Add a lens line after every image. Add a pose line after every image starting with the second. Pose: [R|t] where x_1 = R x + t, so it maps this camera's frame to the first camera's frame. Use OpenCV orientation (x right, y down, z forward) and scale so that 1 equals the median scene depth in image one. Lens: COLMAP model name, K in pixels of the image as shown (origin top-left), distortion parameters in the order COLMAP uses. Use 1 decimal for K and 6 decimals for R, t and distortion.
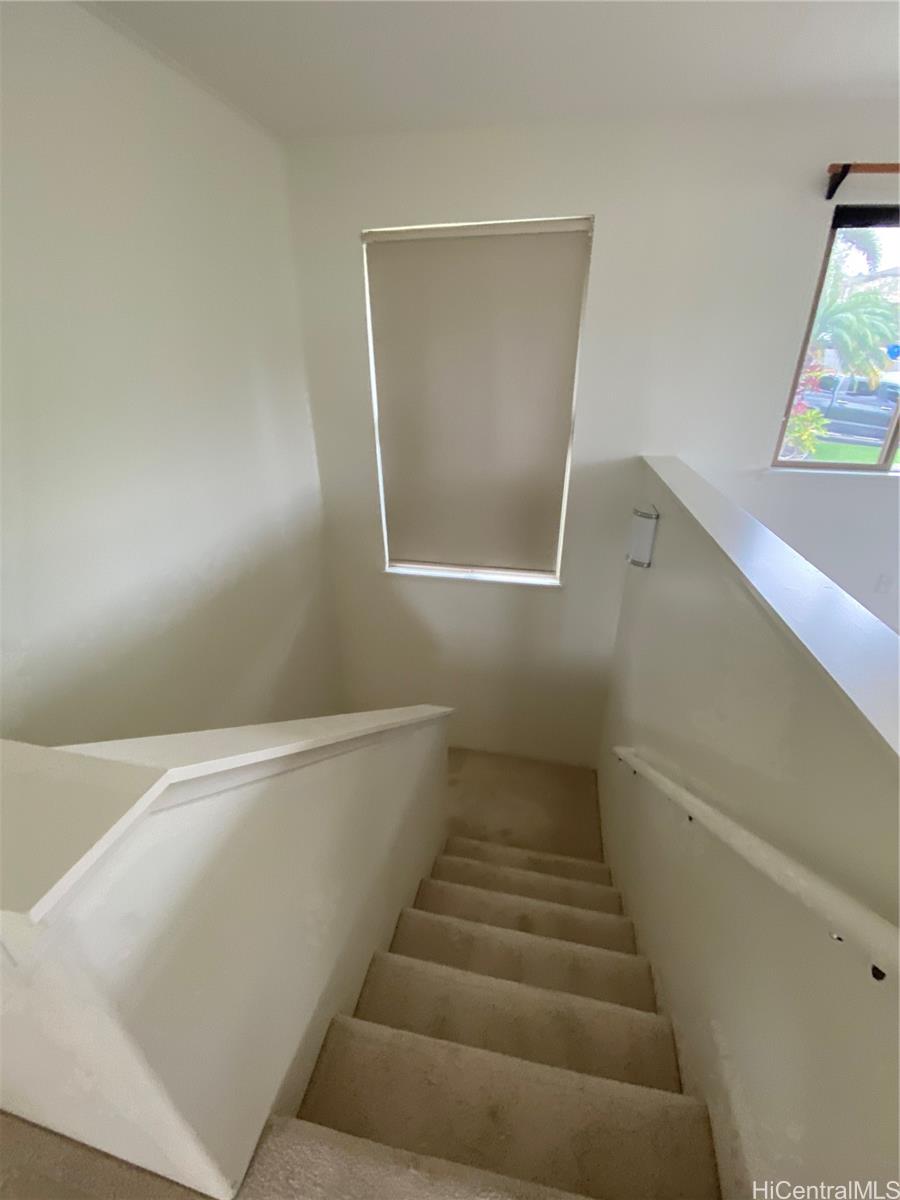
lens RADIAL K [[485.9, 0, 454.0], [0, 485.9, 603.3], [0, 0, 1]] dist [-0.008738, -0.001959]
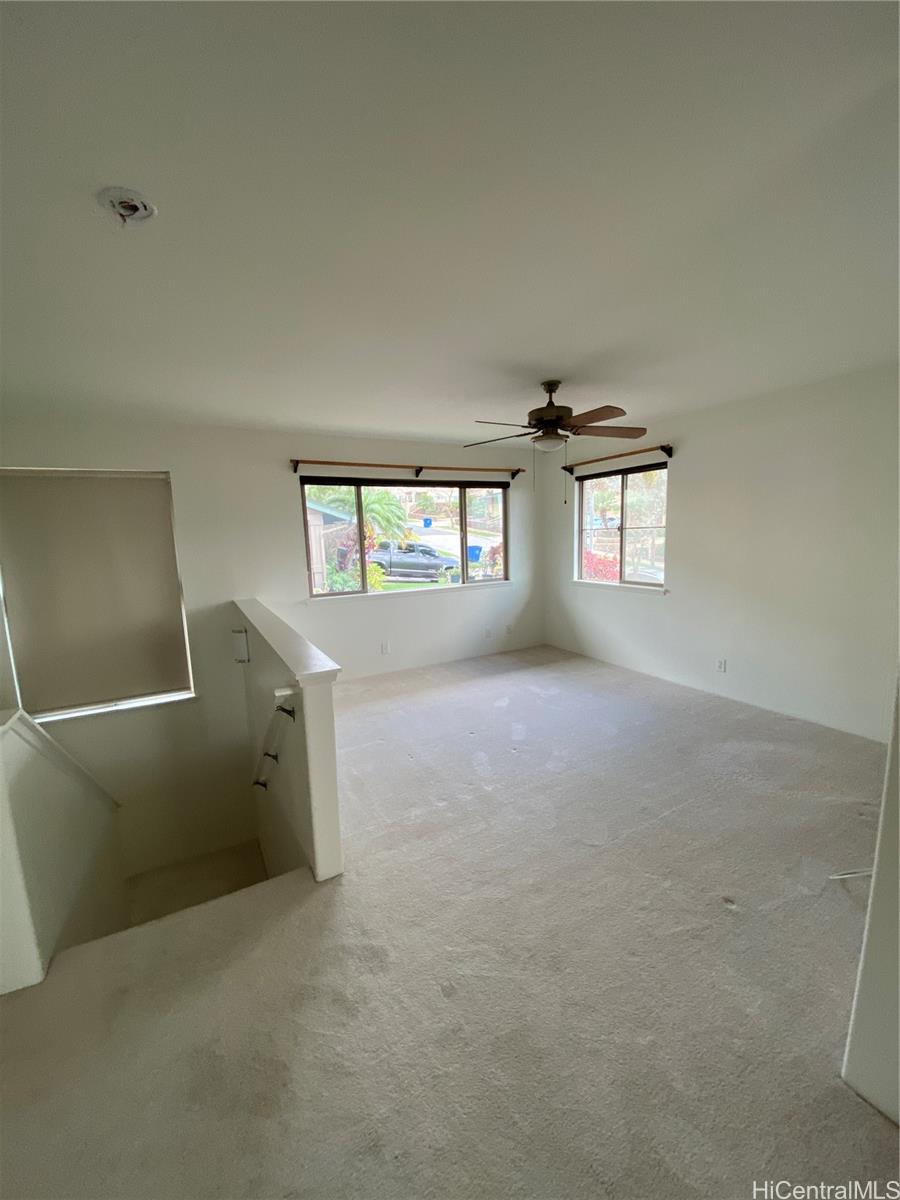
lens RADIAL K [[485.9, 0, 453.6], [0, 485.9, 599.4], [0, 0, 1]] dist [-0.008738, -0.001959]
pose [[0.755629, -0.114362, 0.644939, -0.090022], [0.315689, 0.926317, -0.205613, 0.239584], [-0.573904, 0.358967, 0.736055, -0.570472]]
